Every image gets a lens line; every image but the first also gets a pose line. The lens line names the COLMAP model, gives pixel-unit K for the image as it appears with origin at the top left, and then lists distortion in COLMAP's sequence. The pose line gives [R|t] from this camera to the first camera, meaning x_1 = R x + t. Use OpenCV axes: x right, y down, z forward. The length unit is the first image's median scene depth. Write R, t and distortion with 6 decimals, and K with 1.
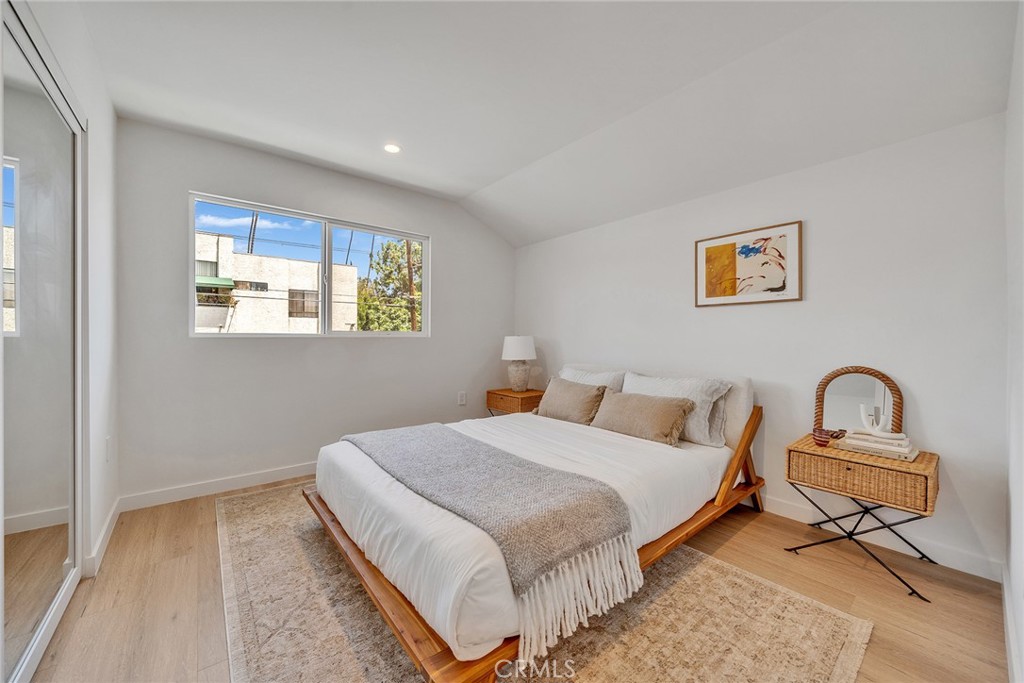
lens RADIAL K [[391.9, 0, 518.6], [0, 391.9, 338.6], [0, 0, 1]] dist [-0.004399, -0.000363]
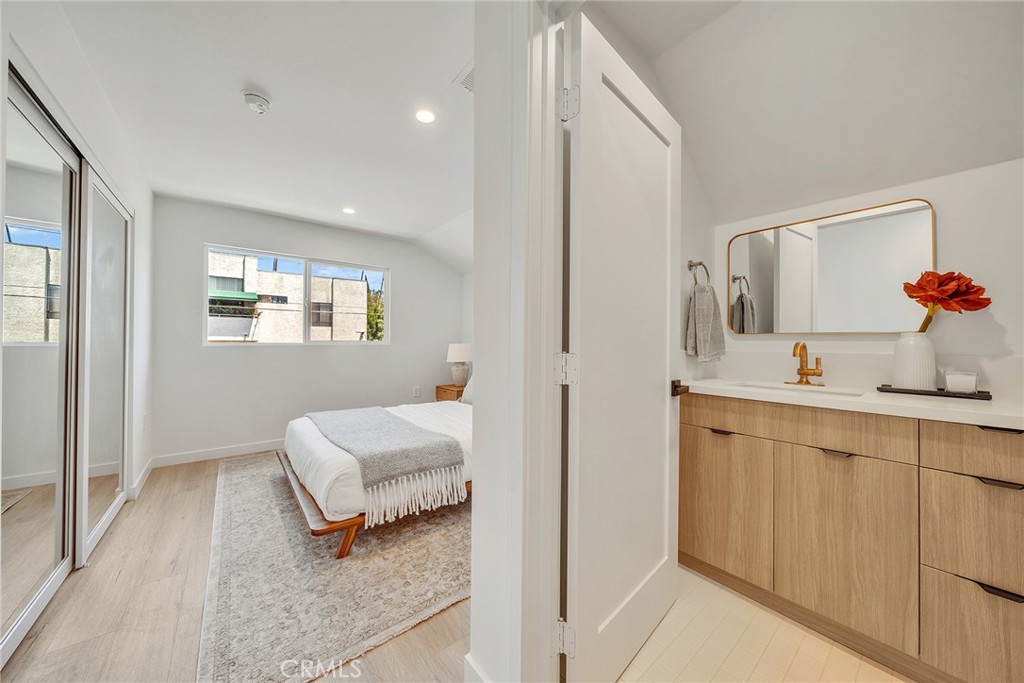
lens RADIAL K [[352.8, 0, 510.8], [0, 352.8, 337.2], [0, 0, 1]] dist [-0.007604, 0.001035]
pose [[0.999948, -0.005850, -0.008387, 0.274240], [0.005683, 0.999789, -0.019759, -0.004704], [0.008501, 0.019710, 0.999770, -0.255240]]
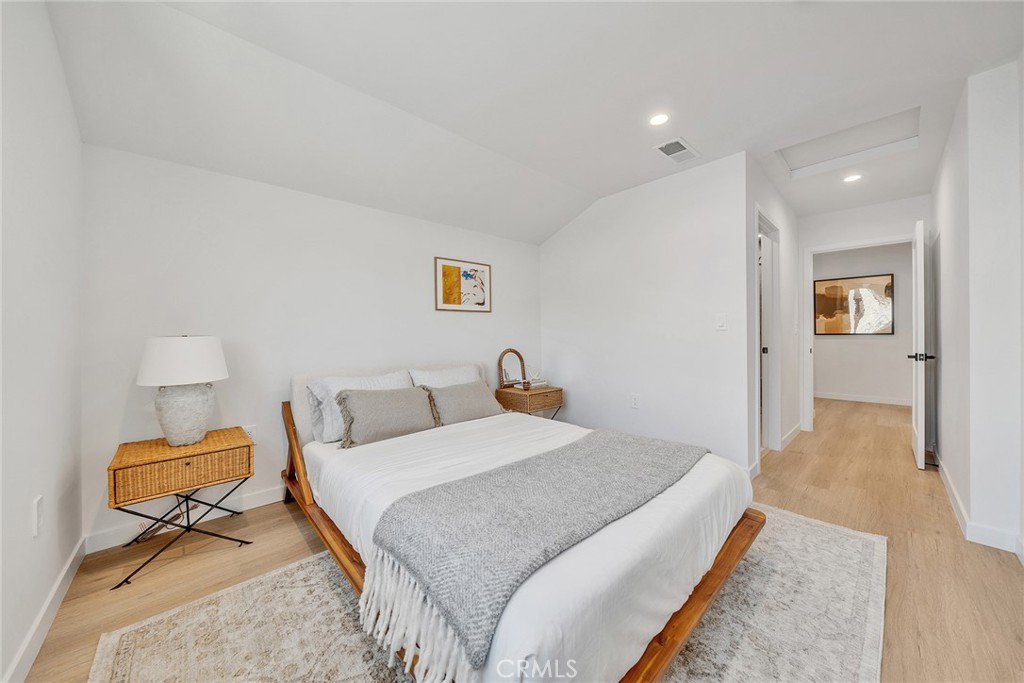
lens RADIAL K [[352.8, 0, 510.5], [0, 352.8, 333.3], [0, 0, 1]] dist [-0.007604, 0.001035]
pose [[-0.072769, 0.001423, 0.997348, -0.728275], [0.018501, 0.999829, -0.000077, -0.004923], [-0.997177, 0.018446, -0.072783, 0.929297]]
